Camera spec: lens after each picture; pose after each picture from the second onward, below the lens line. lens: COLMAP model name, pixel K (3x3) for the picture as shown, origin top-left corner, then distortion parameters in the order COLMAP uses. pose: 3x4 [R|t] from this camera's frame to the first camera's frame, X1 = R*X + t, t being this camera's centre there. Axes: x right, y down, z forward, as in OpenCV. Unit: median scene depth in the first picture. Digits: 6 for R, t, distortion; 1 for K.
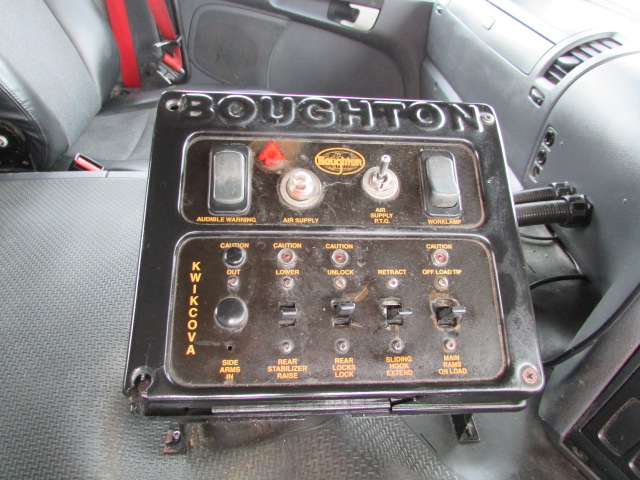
lens RADIAL K [[442.3, 0, 320.0], [0, 442.3, 240.0], [0, 0, 1]] dist [-0.005375, -0.001610]
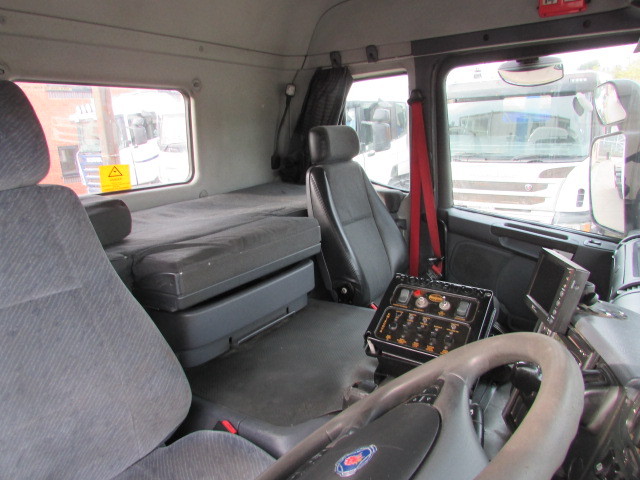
lens RADIAL K [[442.3, 0, 320.0], [0, 442.3, 240.0], [0, 0, 1]] dist [-0.005375, -0.001610]
pose [[0.793082, 0.082685, -0.603477, 1.432837], [-0.338541, 0.883462, -0.323860, 0.884233], [0.506370, 0.461149, 0.728650, -2.291344]]
